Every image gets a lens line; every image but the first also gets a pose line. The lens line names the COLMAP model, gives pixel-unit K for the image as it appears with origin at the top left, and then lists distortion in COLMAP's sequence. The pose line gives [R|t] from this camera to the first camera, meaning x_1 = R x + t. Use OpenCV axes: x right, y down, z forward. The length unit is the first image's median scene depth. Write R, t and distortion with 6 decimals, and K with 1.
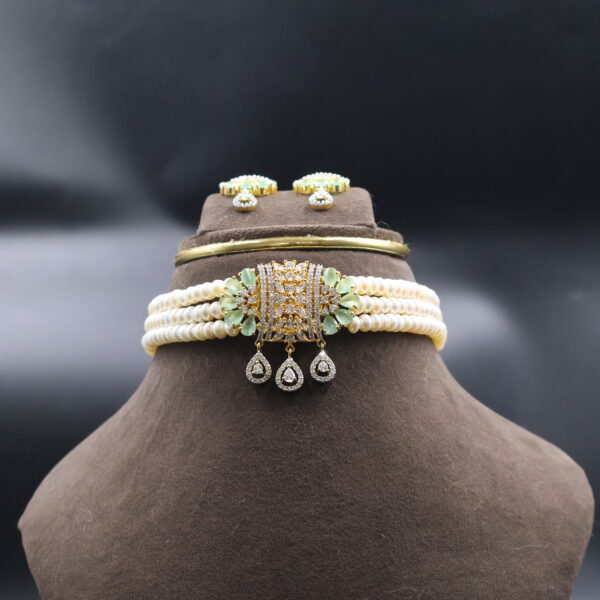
lens RADIAL K [[1563.9, 0, 300.0], [0, 1563.9, 300.0], [0, 0, 1]] dist [0.046759, -0.373709]
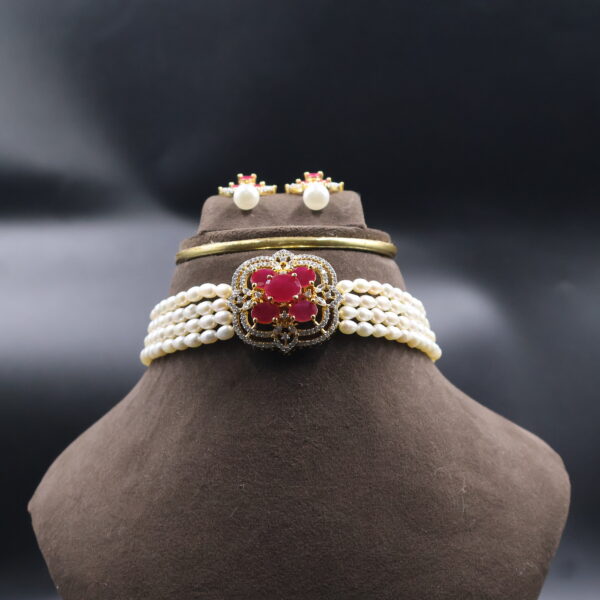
lens RADIAL K [[1563.9, 0, 300.0], [0, 1563.9, 300.0], [0, 0, 1]] dist [0.046759, -0.373709]
pose [[0.999927, 0.002381, 0.011869, -0.009243], [-0.002435, 0.999987, 0.004548, -0.002495], [-0.011858, -0.004577, 0.999919, -0.063947]]
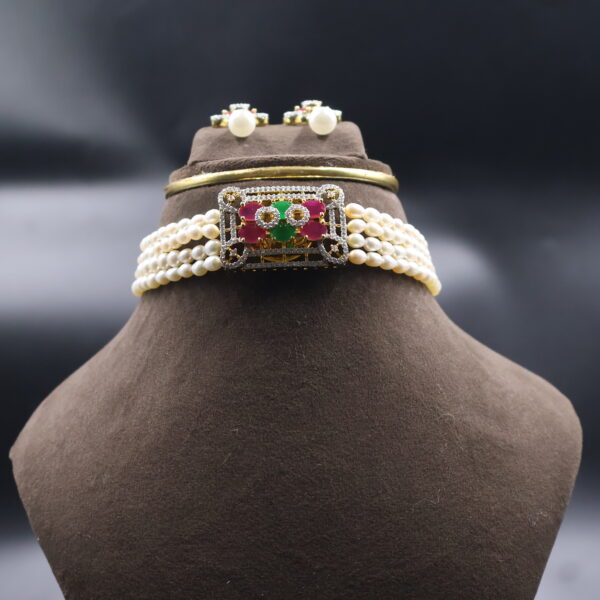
lens RADIAL K [[1395.5, 0, 300.0], [0, 1395.5, 300.0], [0, 0, 1]] dist [0.007722, -0.154697]
pose [[0.999788, 0.001650, 0.020545, -0.013026], [-0.002167, 0.999680, 0.025201, 0.022848], [-0.020497, -0.025240, 0.999471, 0.112027]]
